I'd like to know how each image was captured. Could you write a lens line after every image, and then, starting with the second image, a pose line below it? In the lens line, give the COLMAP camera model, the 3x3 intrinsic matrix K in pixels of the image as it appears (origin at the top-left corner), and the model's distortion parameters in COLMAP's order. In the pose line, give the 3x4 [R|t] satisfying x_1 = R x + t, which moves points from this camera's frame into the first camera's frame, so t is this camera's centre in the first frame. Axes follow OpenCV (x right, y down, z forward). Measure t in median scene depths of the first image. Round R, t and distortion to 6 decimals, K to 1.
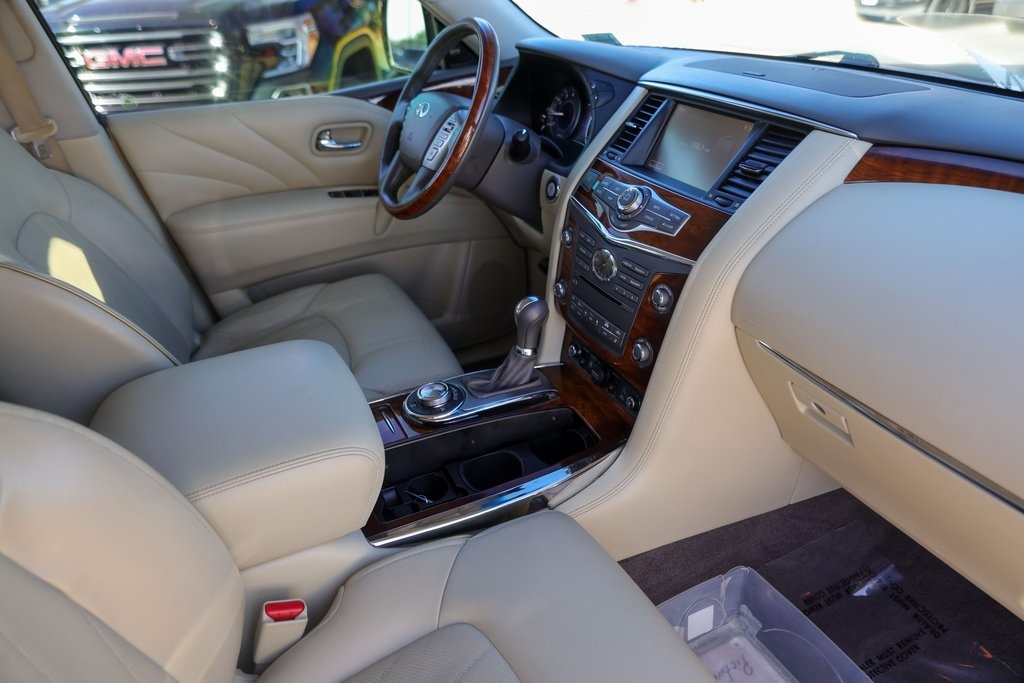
lens RADIAL K [[674.8, 0, 516.3], [0, 674.8, 338.8], [0, 0, 1]] dist [-0.028971, 0.010801]
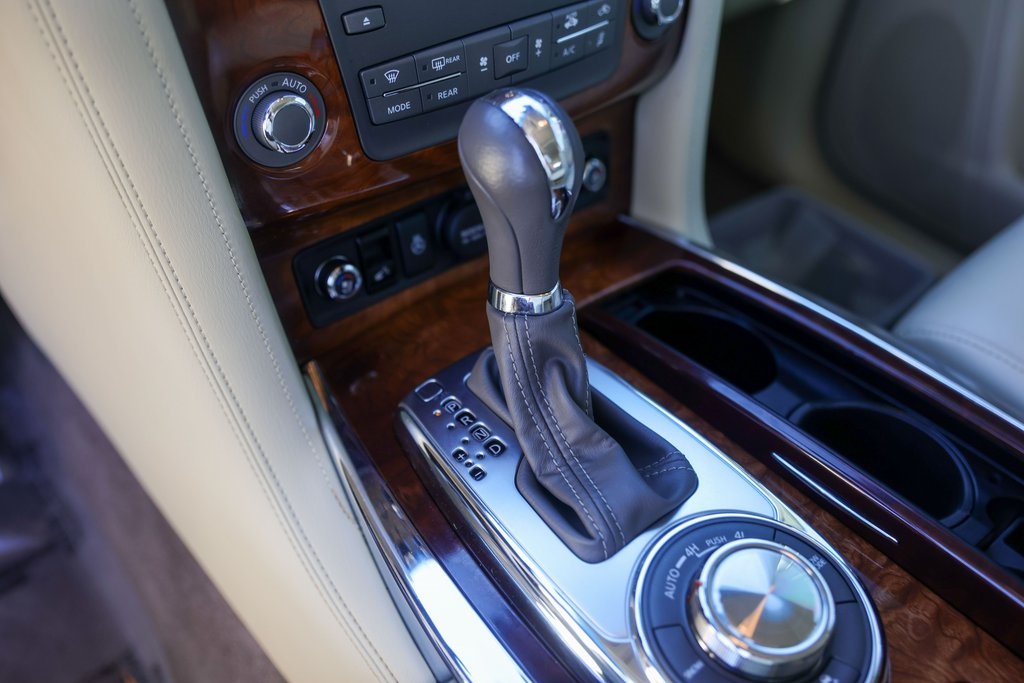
lens RADIAL K [[954.0, 0, 508.3], [0, 954.0, 334.5], [0, 0, 1]] dist [0.001858, 0.000000]
pose [[-0.236834, -0.636457, 0.734052, -0.299668], [0.443378, 0.601478, 0.664560, -0.251032], [-0.864480, 0.482853, 0.139740, 1.016055]]
